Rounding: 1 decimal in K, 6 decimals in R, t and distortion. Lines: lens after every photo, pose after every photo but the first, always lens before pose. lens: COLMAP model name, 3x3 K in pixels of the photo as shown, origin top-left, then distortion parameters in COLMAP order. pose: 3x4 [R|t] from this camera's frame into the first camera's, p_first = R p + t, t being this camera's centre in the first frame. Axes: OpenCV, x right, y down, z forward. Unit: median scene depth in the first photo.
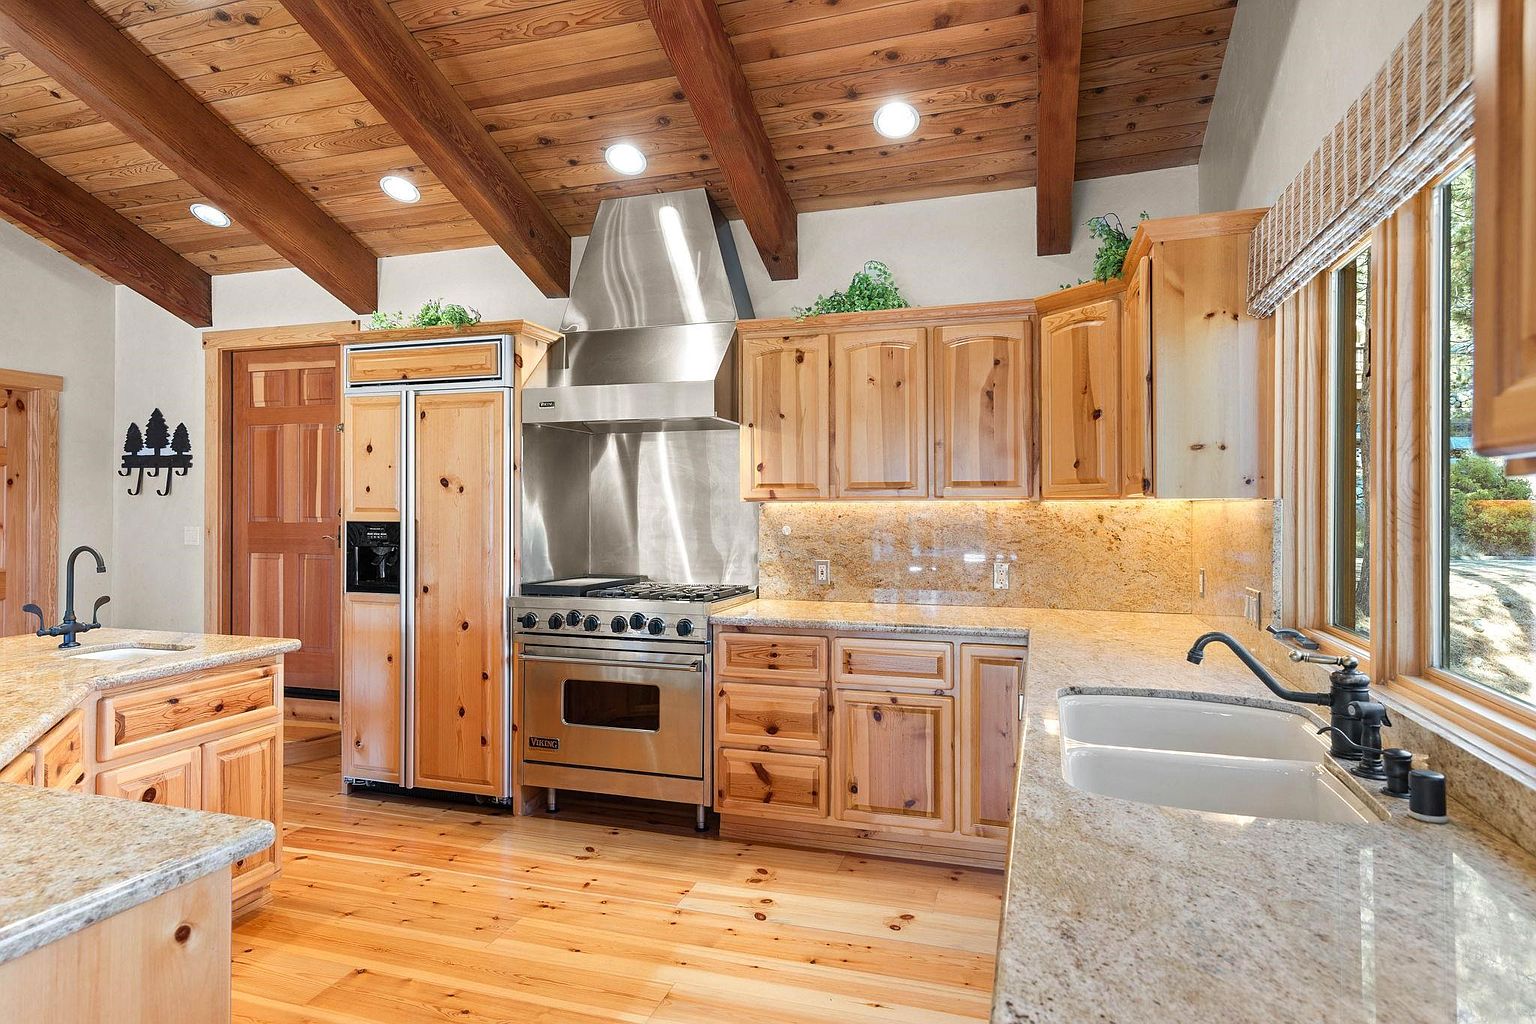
lens RADIAL K [[830.2, 0, 768.0], [0, 830.2, 512.0], [0, 0, 1]] dist [0.005859, 0.000242]
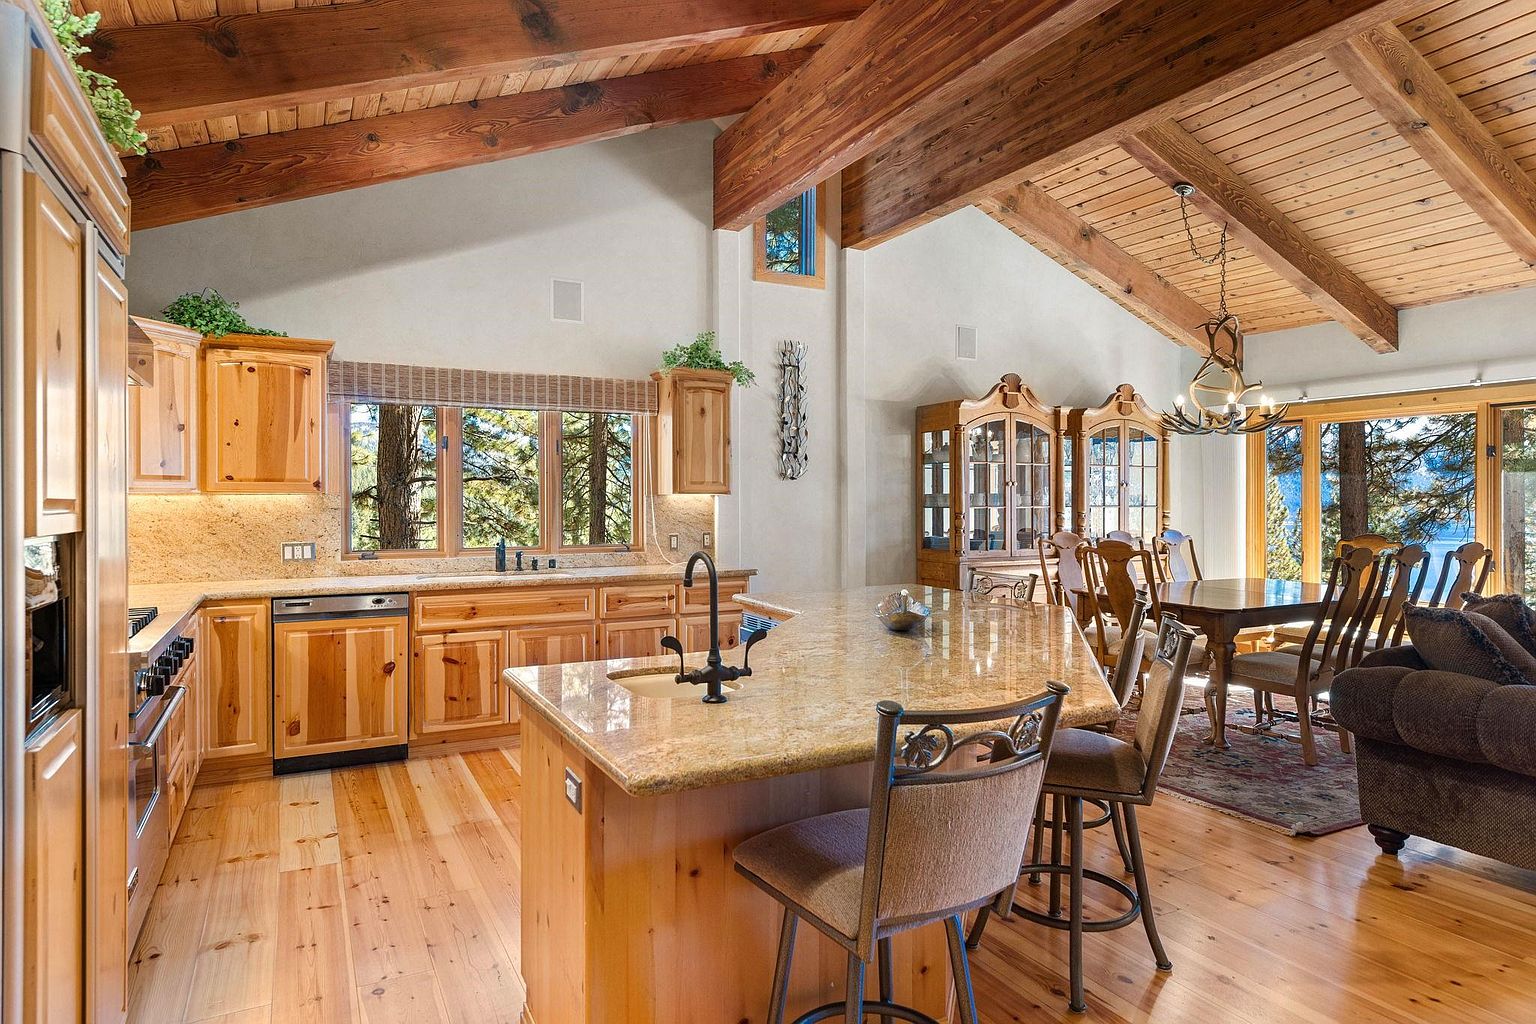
lens RADIAL K [[874.5, 0, 765.6], [0, 874.5, 508.4], [0, 0, 1]] dist [0.005681, -0.000438]
pose [[-0.714642, -0.004947, 0.699473, -1.284650], [0.004596, 0.999920, 0.011768, -0.004398], [-0.699475, 0.011625, -0.714563, 1.385296]]
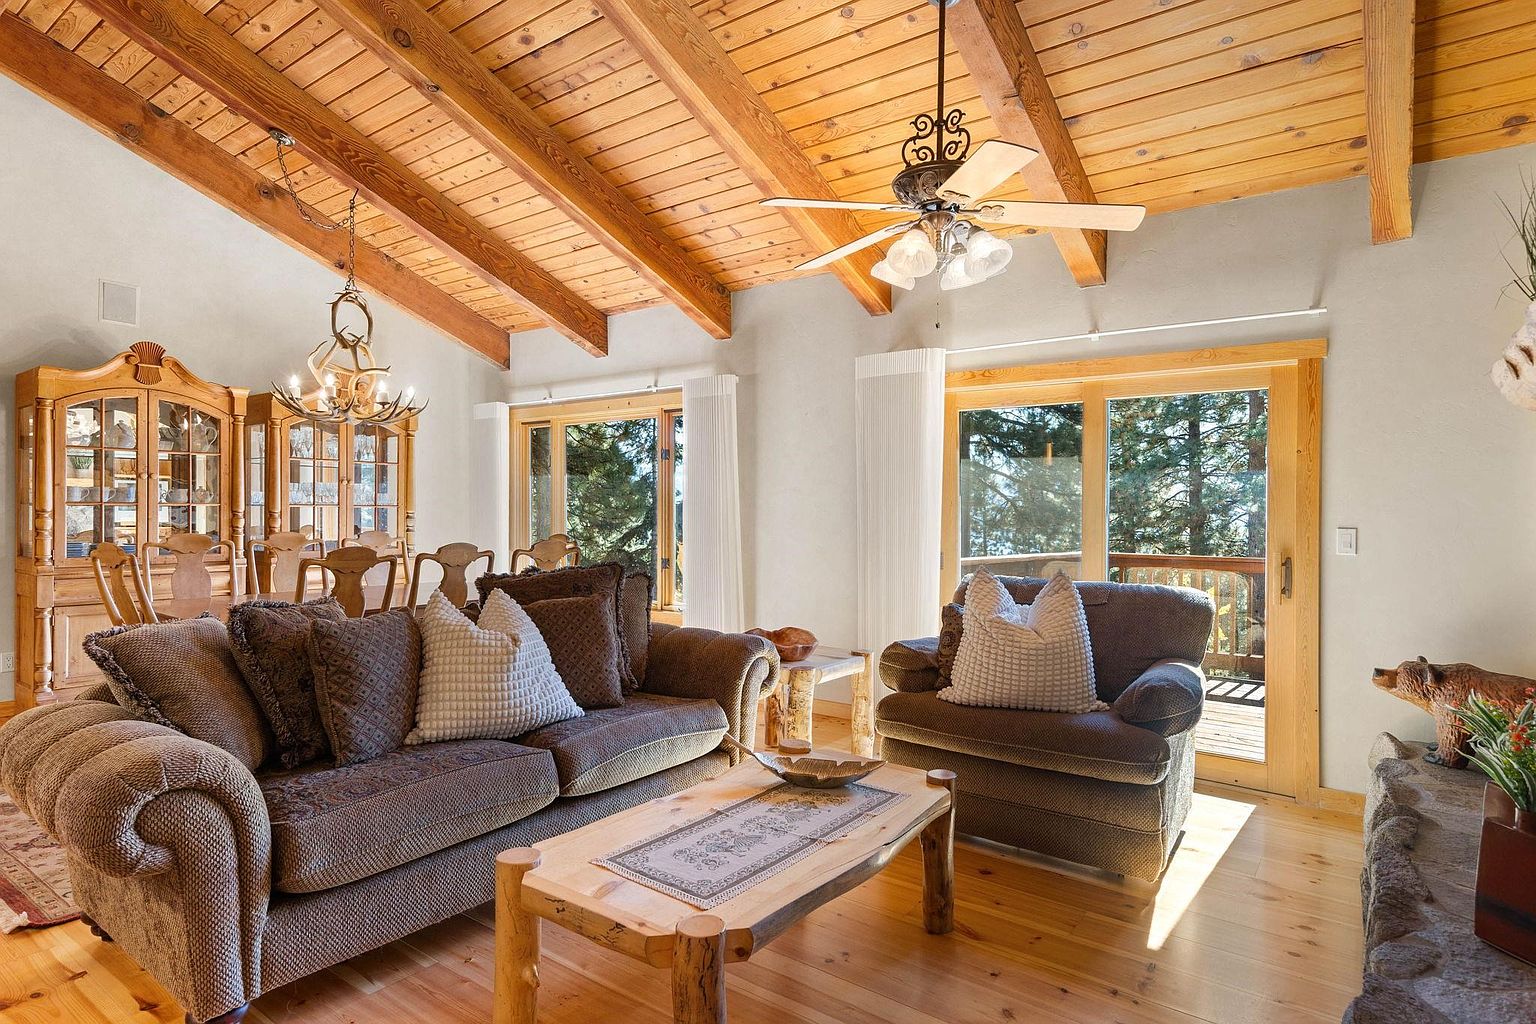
lens RADIAL K [[830.2, 0, 768.0], [0, 830.2, 512.0], [0, 0, 1]] dist [0.005859, 0.000242]
pose [[-0.943972, -0.007310, 0.329944, -1.979350], [-0.005288, 0.999961, 0.007027, 0.019240], [-0.329983, 0.004888, -0.943974, 0.576030]]
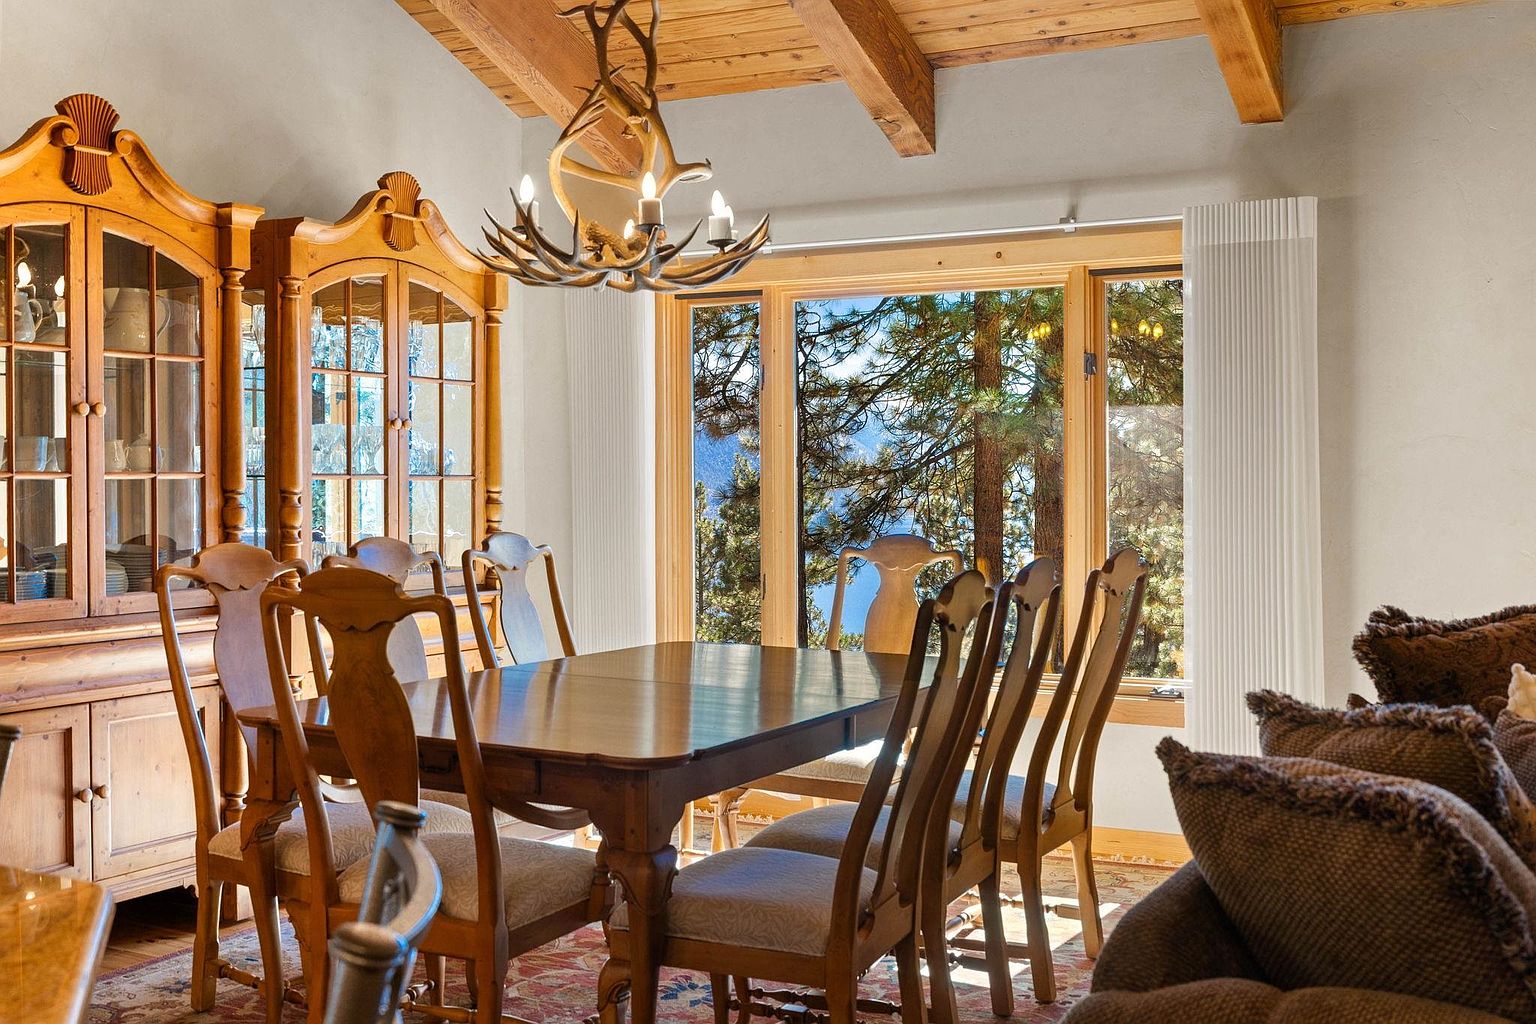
lens RADIAL K [[1638.8, 0, 764.3], [0, 1638.8, 487.1], [0, 0, 1]] dist [-0.023201, -0.015499]
pose [[-0.983810, 0.000959, 0.179211, -1.026642], [0.002376, 0.999968, 0.007689, 0.022005], [-0.179197, 0.007991, -0.983781, 0.677726]]
